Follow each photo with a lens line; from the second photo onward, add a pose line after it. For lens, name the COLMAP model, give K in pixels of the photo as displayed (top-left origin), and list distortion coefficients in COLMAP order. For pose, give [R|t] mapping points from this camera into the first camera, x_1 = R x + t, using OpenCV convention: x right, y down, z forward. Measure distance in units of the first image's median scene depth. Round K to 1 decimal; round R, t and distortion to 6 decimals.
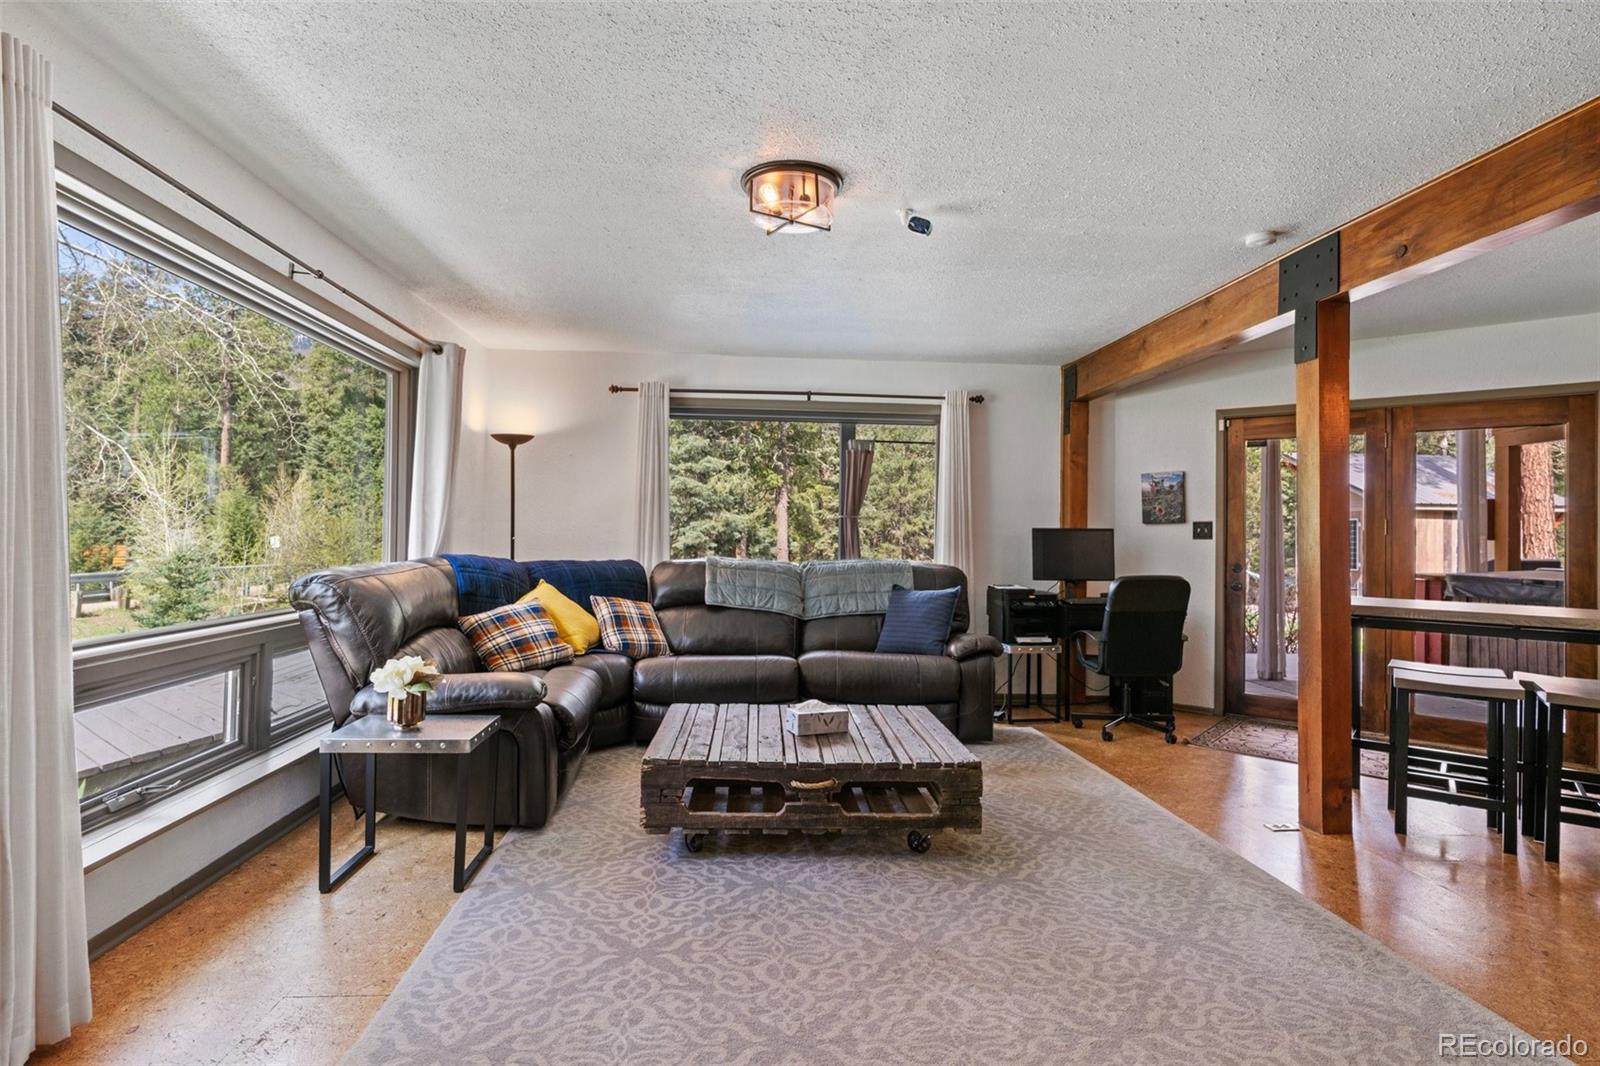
lens RADIAL K [[819.0, 0, 800.0], [0, 819.0, 533.0], [0, 0, 1]] dist [-0.002195, 0.000410]
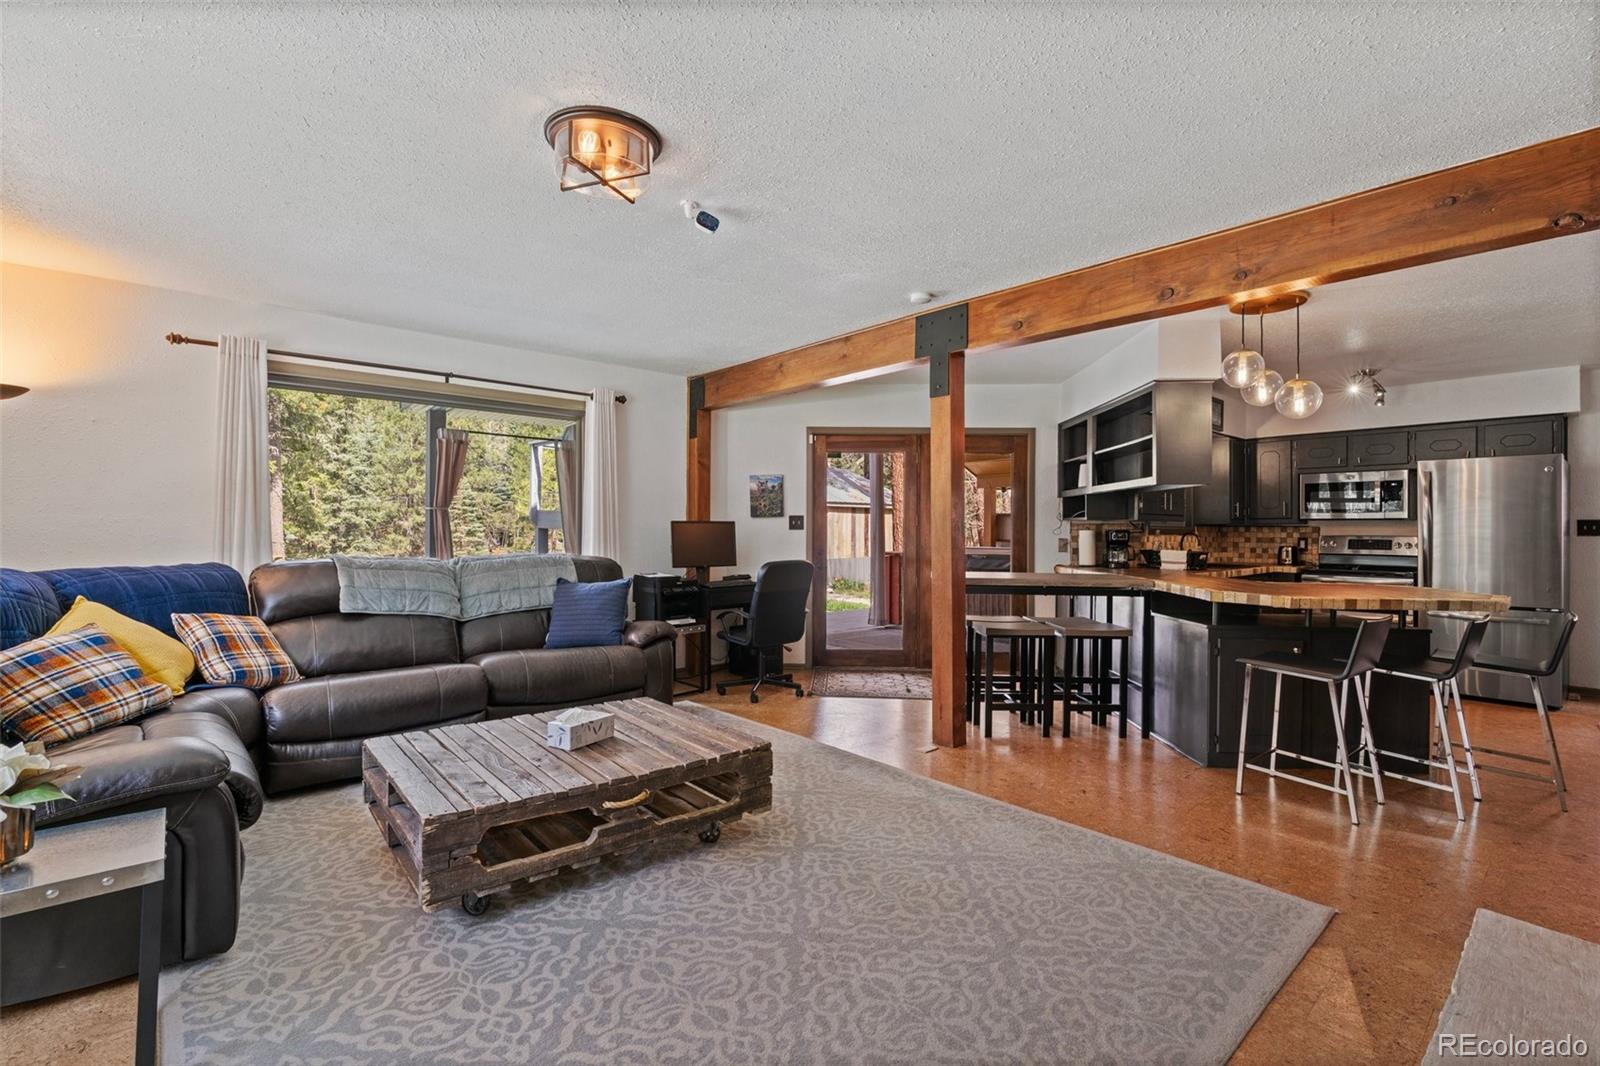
lens RADIAL K [[714.5, 0, 800.0], [0, 714.5, 533.0], [0, 0, 1]] dist [-0.016004, 0.008566]
pose [[0.801530, -0.011560, 0.597843, -0.187152], [0.003212, 0.999882, 0.015029, -0.004391], [-0.597946, -0.010126, 0.801472, 0.147802]]
